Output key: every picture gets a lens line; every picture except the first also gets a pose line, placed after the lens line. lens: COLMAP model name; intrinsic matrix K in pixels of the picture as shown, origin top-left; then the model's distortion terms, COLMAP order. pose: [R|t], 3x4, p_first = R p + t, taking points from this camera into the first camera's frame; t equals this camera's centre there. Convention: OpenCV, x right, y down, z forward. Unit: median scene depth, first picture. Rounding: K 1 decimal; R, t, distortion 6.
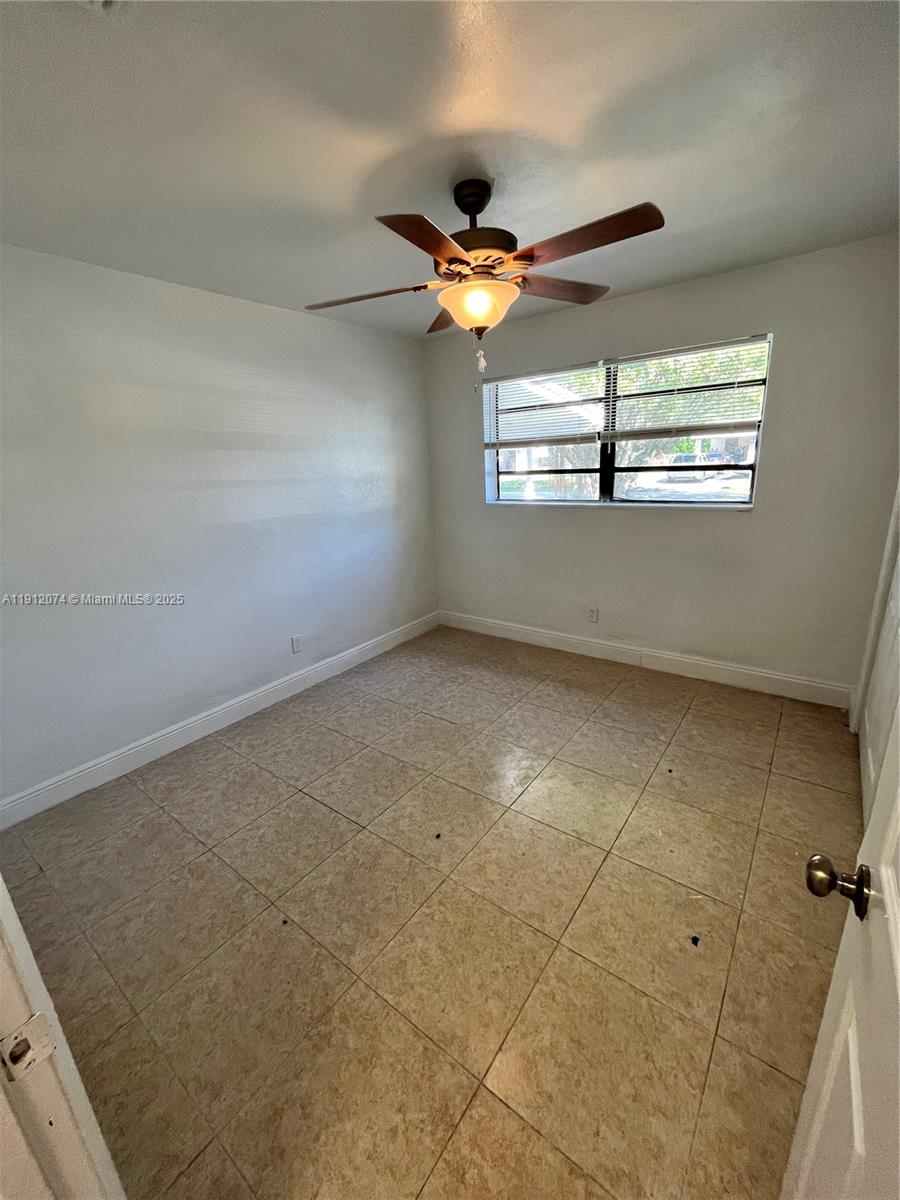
lens RADIAL K [[492.8, 0, 444.1], [0, 492.8, 599.3], [0, 0, 1]] dist [-0.006547, -0.000386]
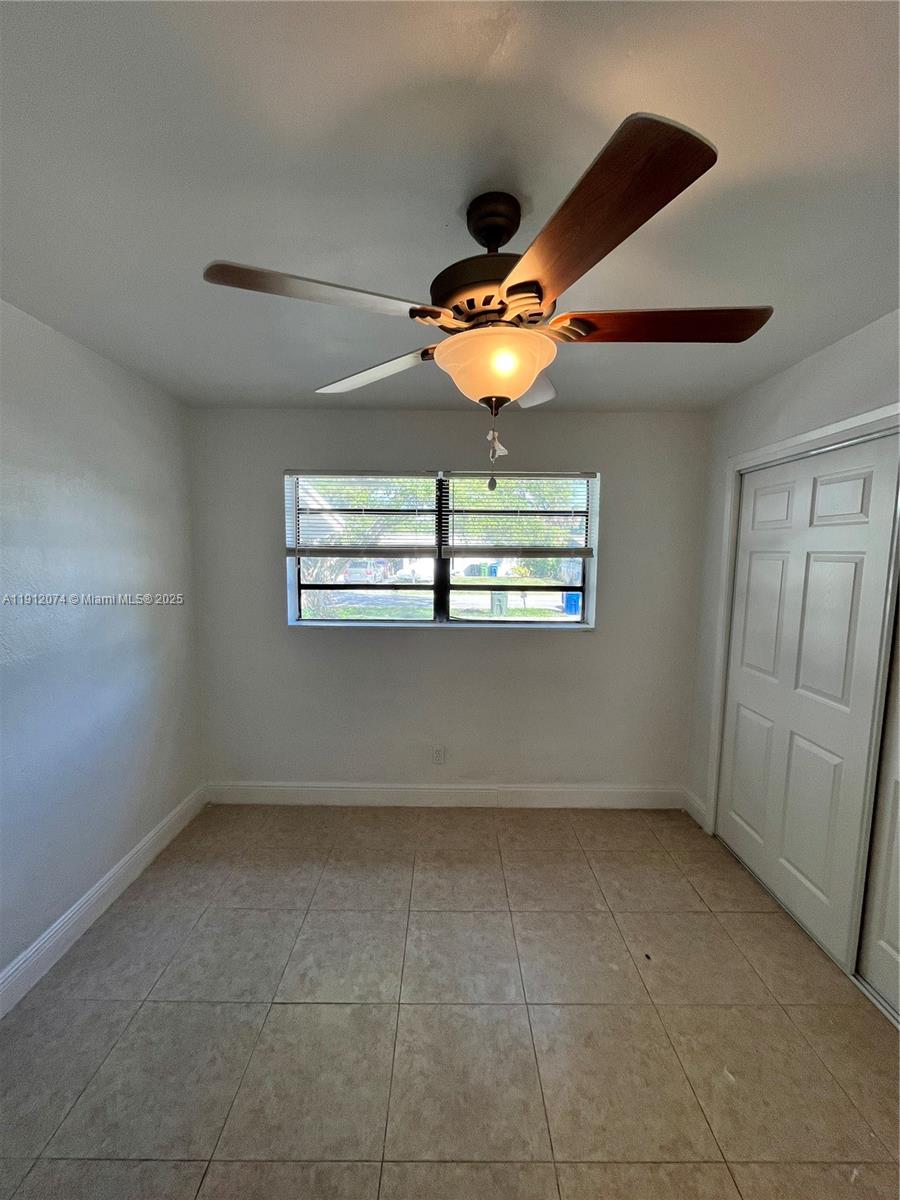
lens RADIAL K [[487.3, 0, 448.3], [0, 487.3, 600.4], [0, 0, 1]] dist [-0.002447, -0.000363]
pose [[0.787441, -0.001538, 0.616388, -0.214474], [0.121877, 0.980643, -0.153251, -0.107010], [-0.604221, 0.195800, 0.772386, 0.328252]]
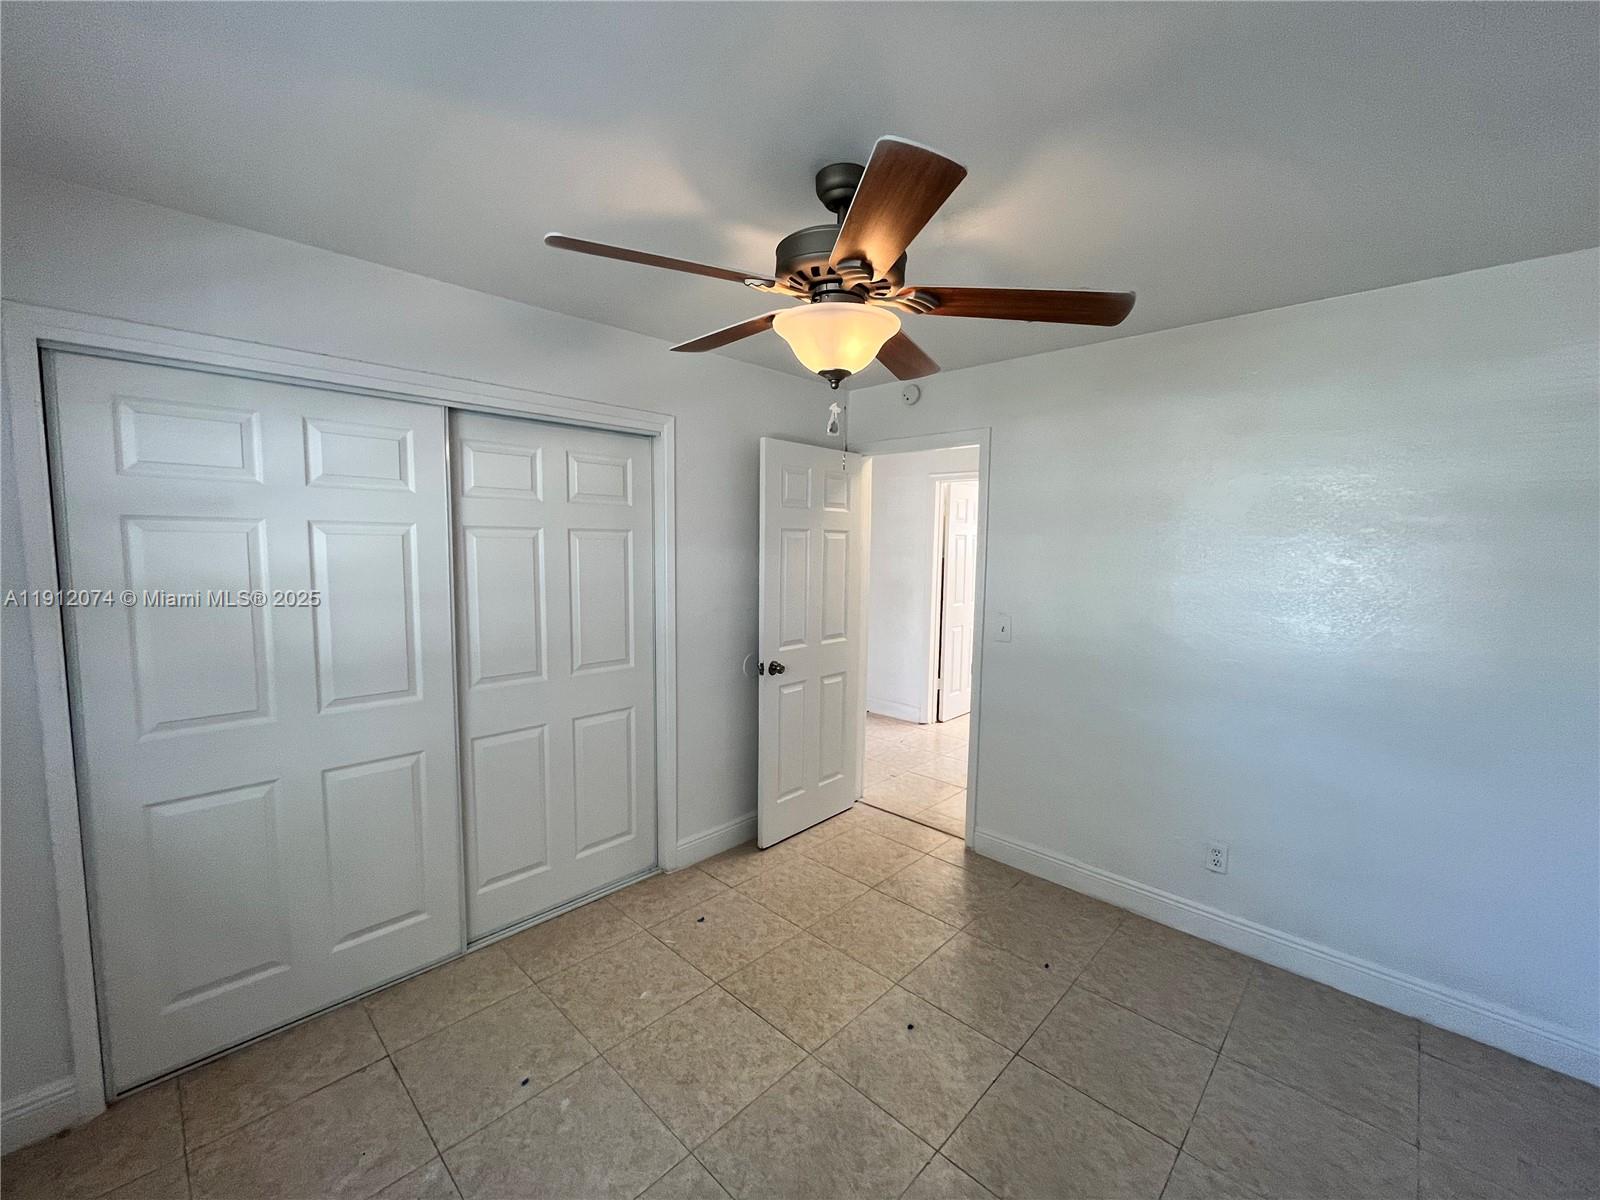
lens RADIAL K [[649.8, 0, 798.7], [0, 649.8, 603.9], [0, 0, 1]] dist [-0.002447, -0.000363]
pose [[-0.993610, 0.027412, 0.109488, 0.020422], [0.065610, 0.929604, 0.362674, -0.323980], [-0.091838, 0.367540, -0.925462, 1.060746]]
